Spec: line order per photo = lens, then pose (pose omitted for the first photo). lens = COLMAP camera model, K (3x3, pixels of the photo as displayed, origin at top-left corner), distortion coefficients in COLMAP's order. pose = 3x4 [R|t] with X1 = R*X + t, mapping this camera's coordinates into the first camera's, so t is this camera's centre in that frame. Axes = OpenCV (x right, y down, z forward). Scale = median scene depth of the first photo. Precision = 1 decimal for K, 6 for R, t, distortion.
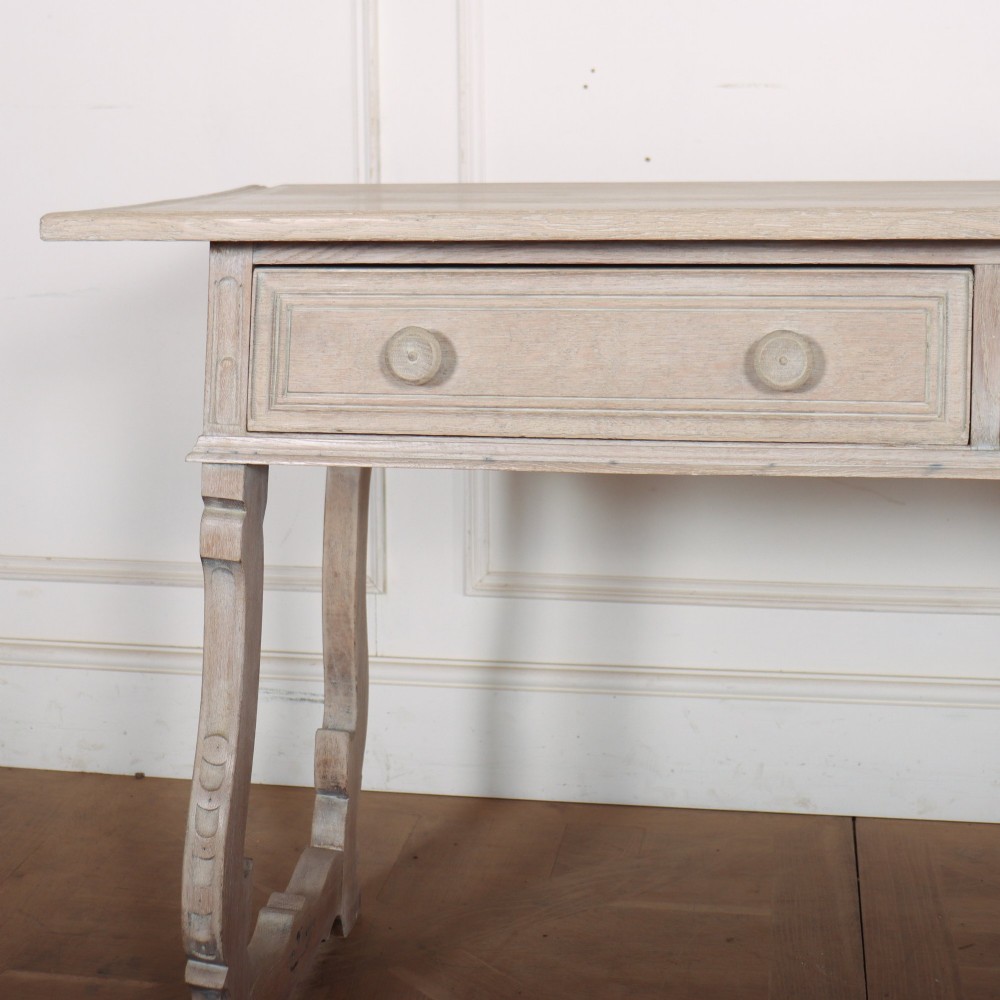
lens RADIAL K [[1935.9, 0, 366.4], [0, 1935.9, 334.2], [0, 0, 1]] dist [-0.134973, 0.197889]
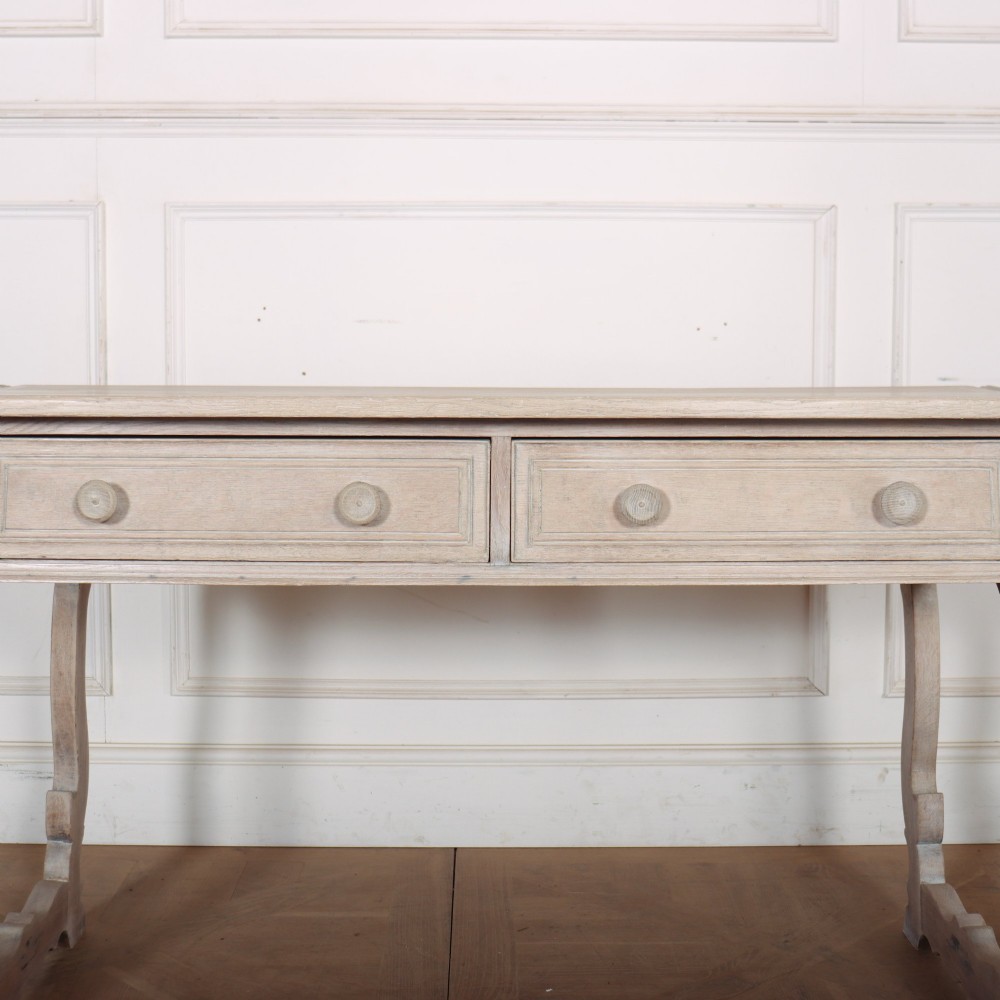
lens RADIAL K [[1469.3, 0, 500.0], [0, 1469.3, 500.0], [0, 0, 1]] dist [-0.127674, 0.195943]
pose [[0.972965, 0.002424, 0.230940, 0.048220], [0.001873, 0.999829, -0.018383, 0.022493], [-0.230945, 0.018319, 0.972794, -0.056742]]
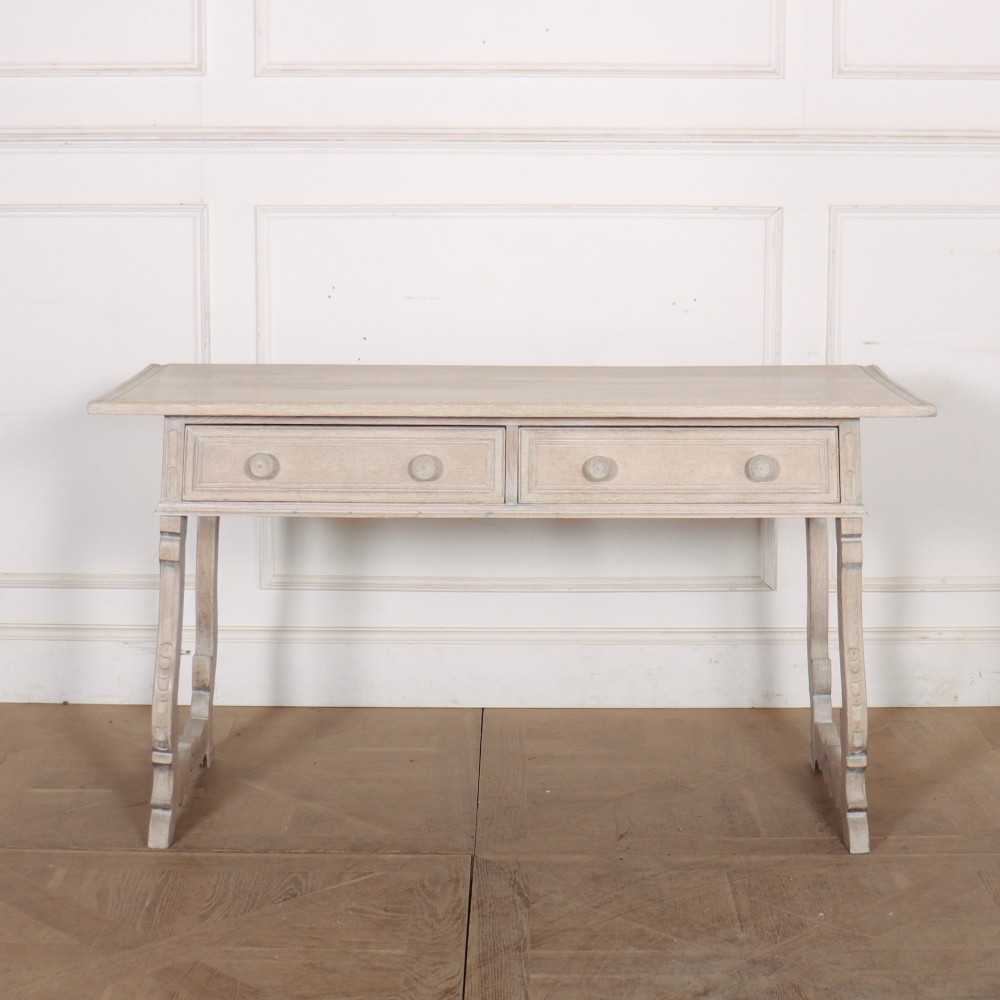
lens RADIAL K [[2038.5, 0, 500.0], [0, 2038.5, 500.0], [0, 0, 1]] dist [-0.212324, 0.082080]
pose [[0.977651, -0.014820, 0.209709, -0.148003], [0.001281, 0.997914, 0.064551, -0.075078], [-0.210228, -0.062839, 0.975631, -1.002794]]
